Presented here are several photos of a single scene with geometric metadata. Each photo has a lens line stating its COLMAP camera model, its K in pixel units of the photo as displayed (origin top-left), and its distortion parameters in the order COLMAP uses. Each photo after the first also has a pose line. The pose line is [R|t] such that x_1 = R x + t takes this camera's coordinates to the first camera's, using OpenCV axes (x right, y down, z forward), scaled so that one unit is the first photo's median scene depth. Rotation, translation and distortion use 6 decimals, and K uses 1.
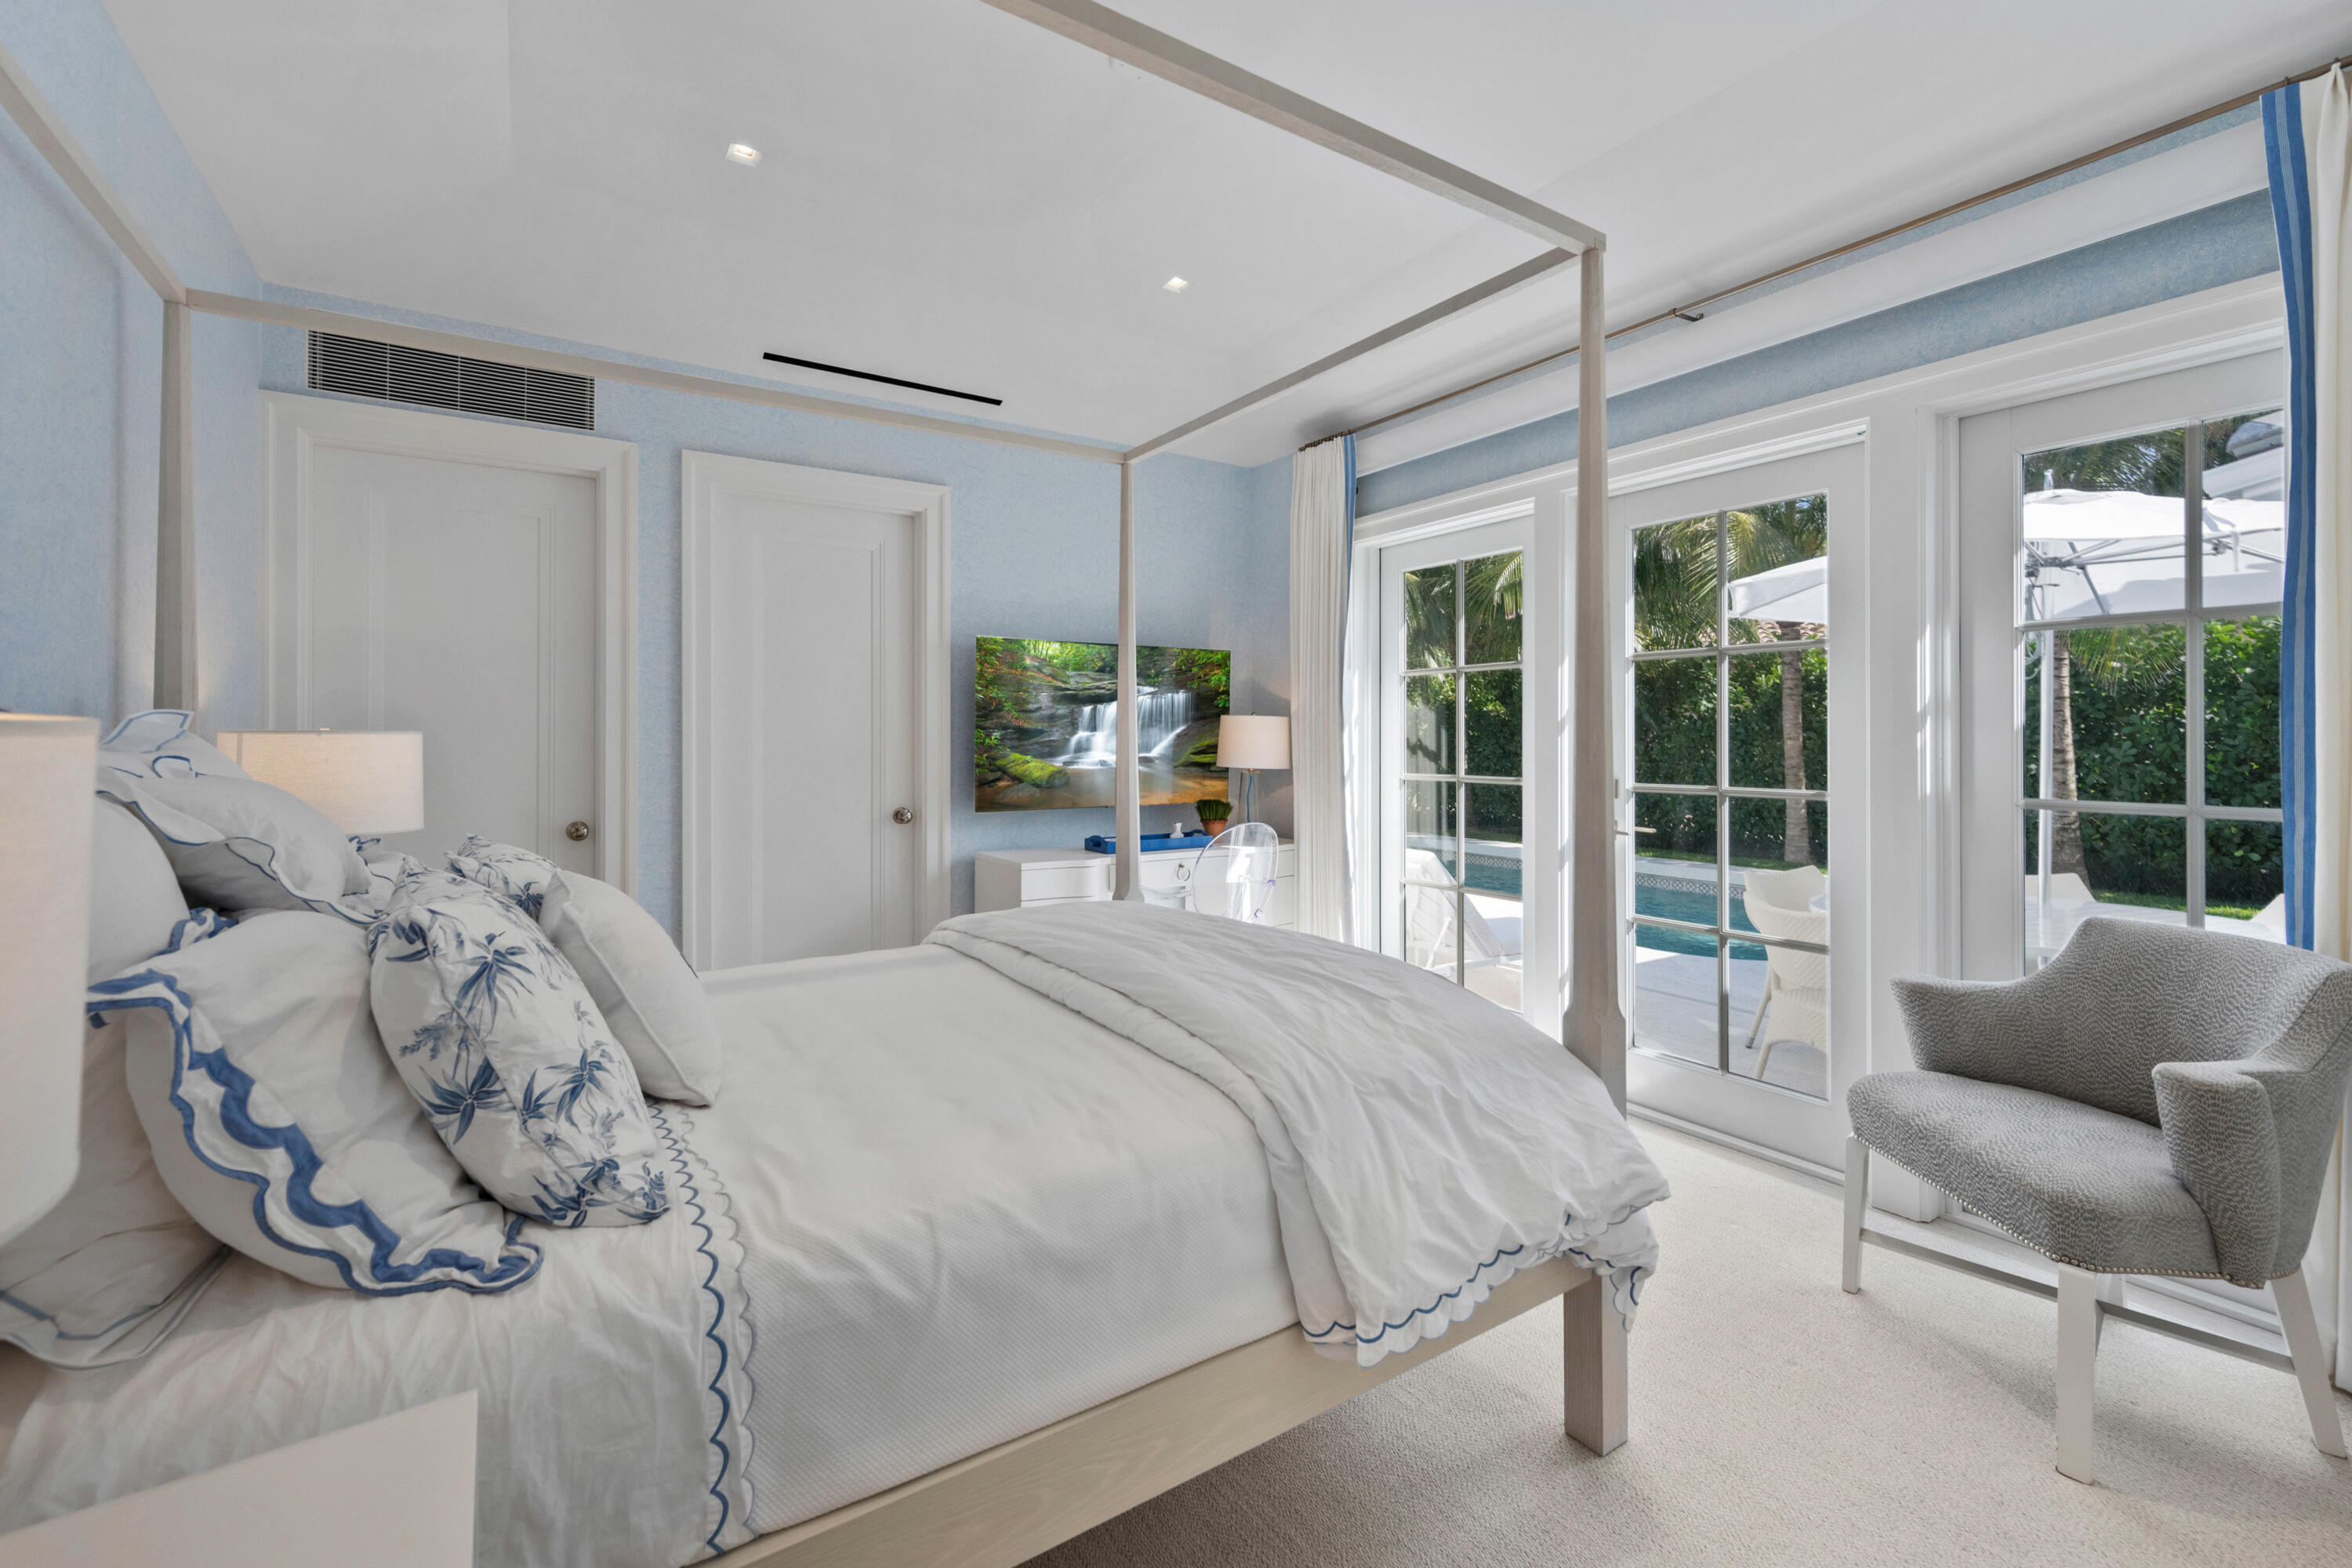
lens RADIAL K [[1028.6, 0, 1179.6], [0, 1028.6, 742.5], [0, 0, 1]] dist [-0.000760, -0.000029]
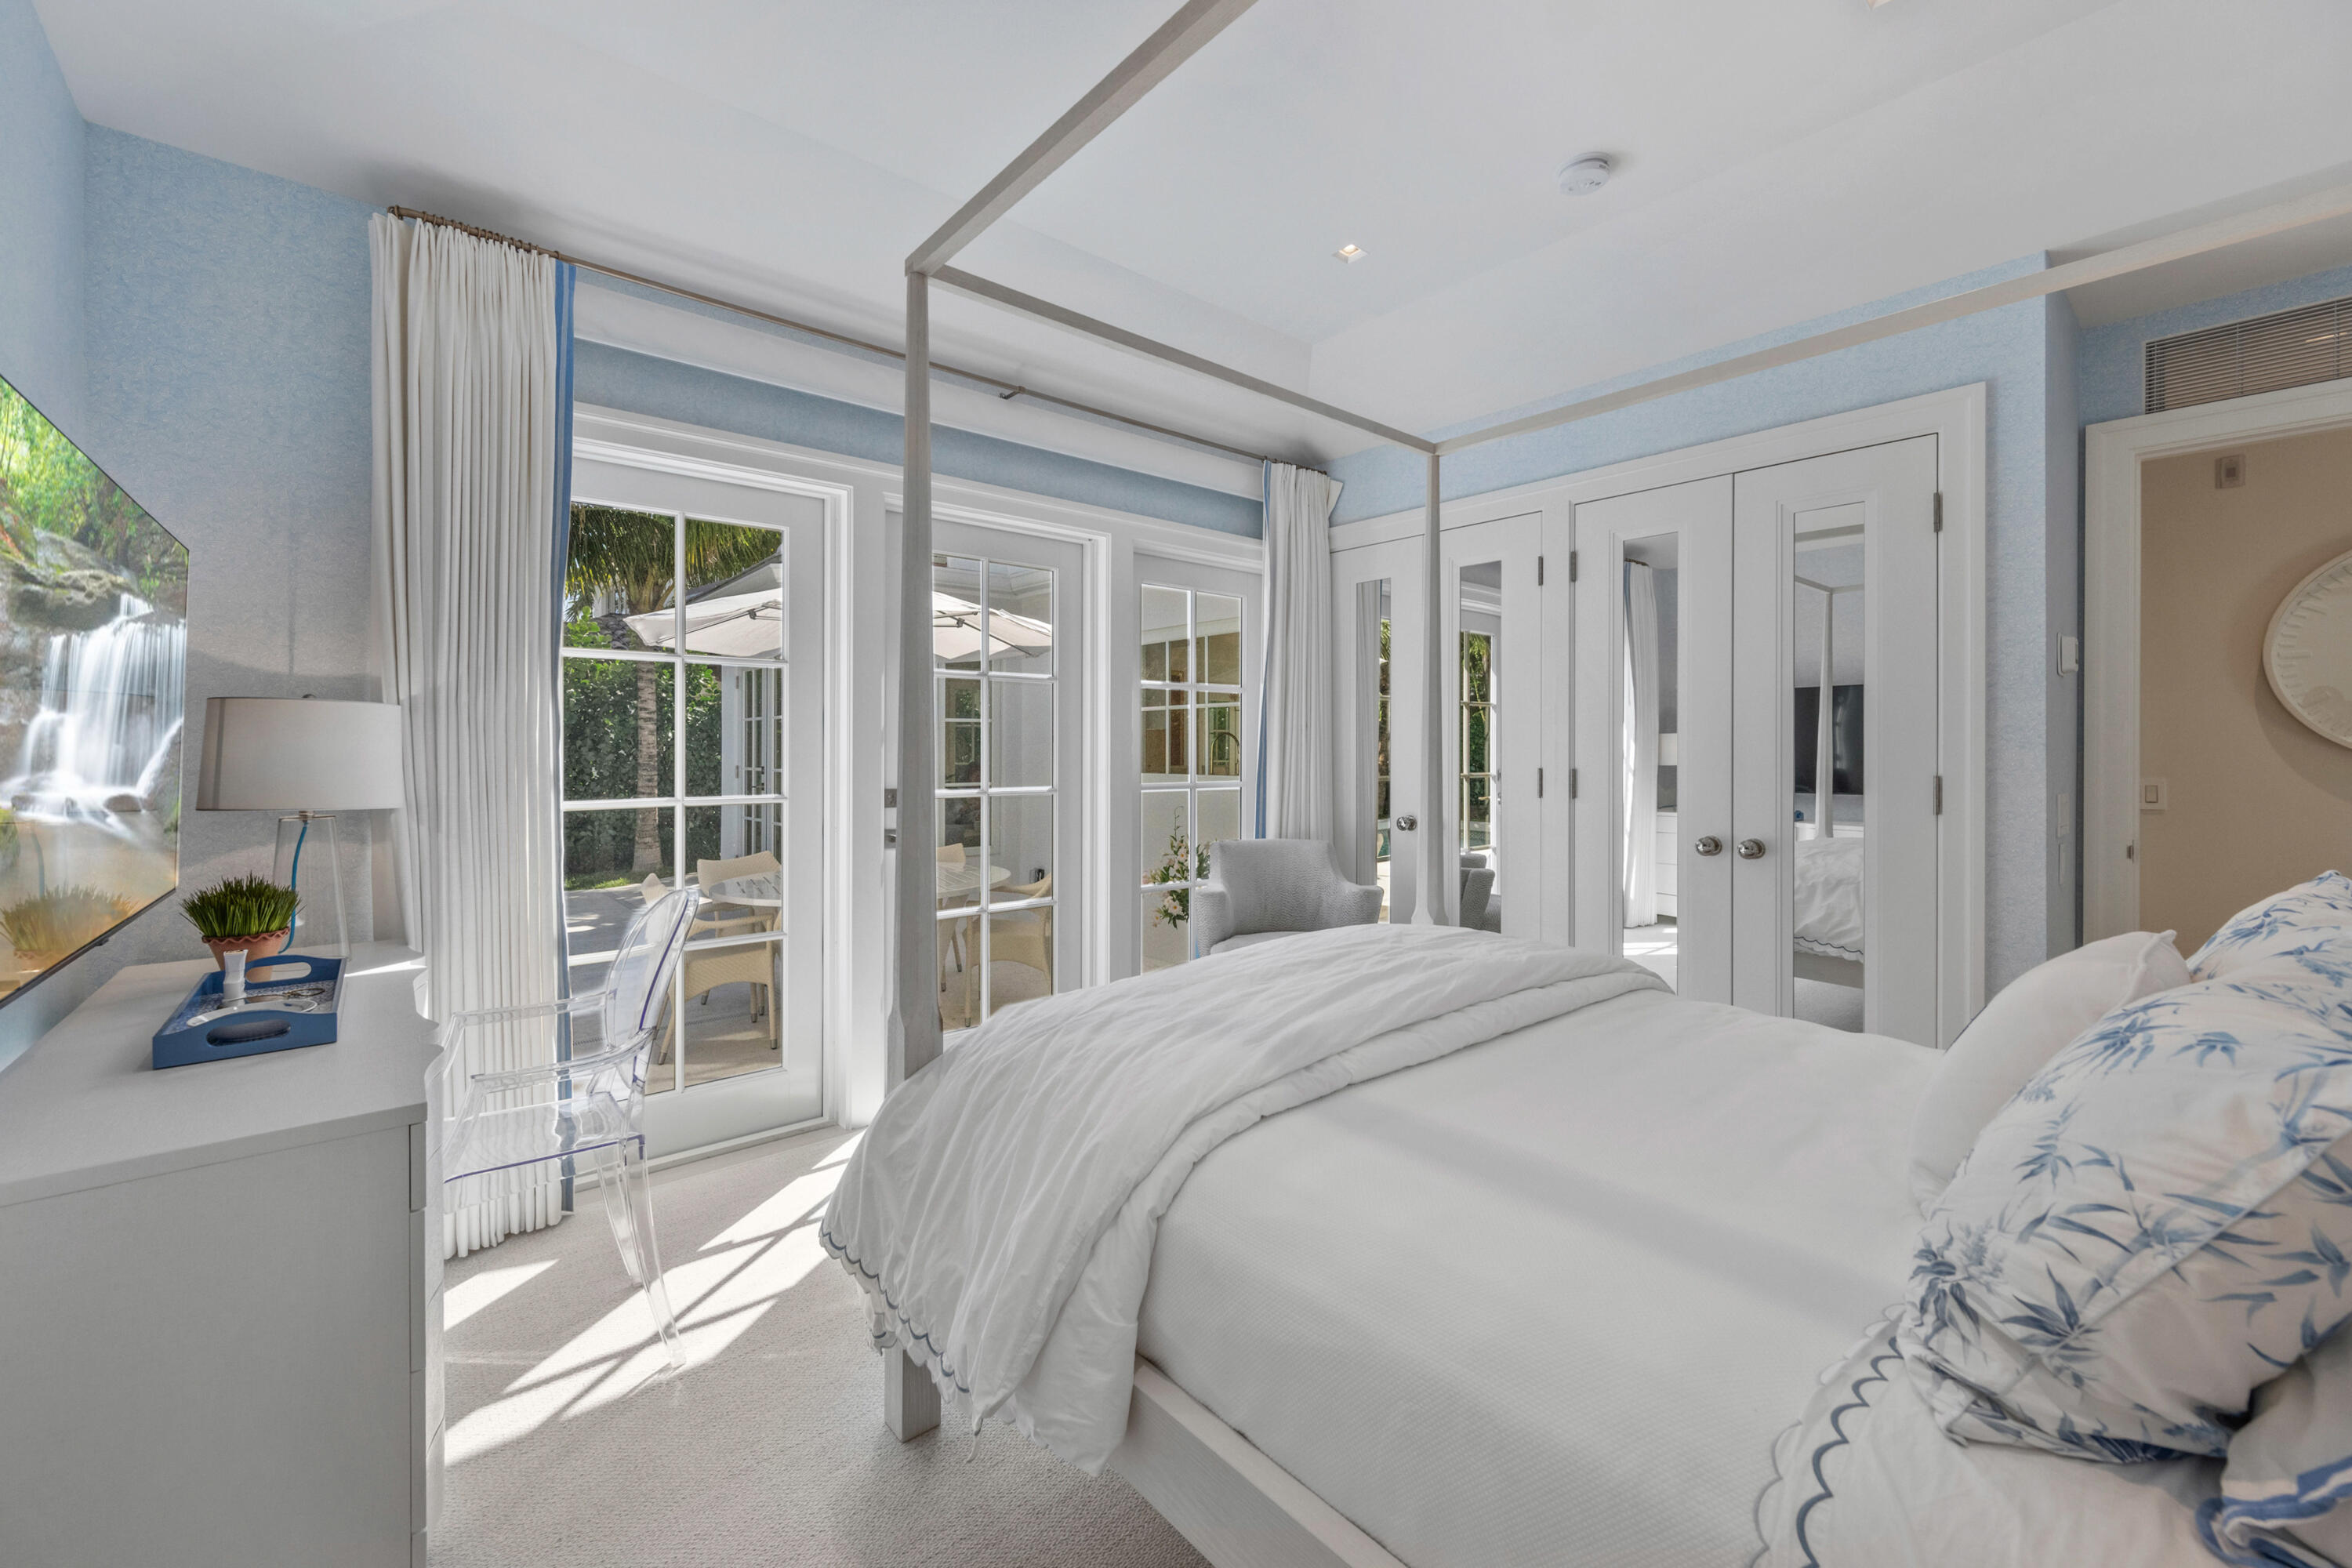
lens RADIAL K [[931.9, 0, 1170.6], [0, 931.9, 756.0], [0, 0, 1]] dist [0.000830, 0.000030]
pose [[-0.118590, 0.001505, 0.992942, -0.433871], [0.004347, 0.999990, -0.000996, 0.006462], [-0.992934, 0.004198, -0.118596, 0.674188]]
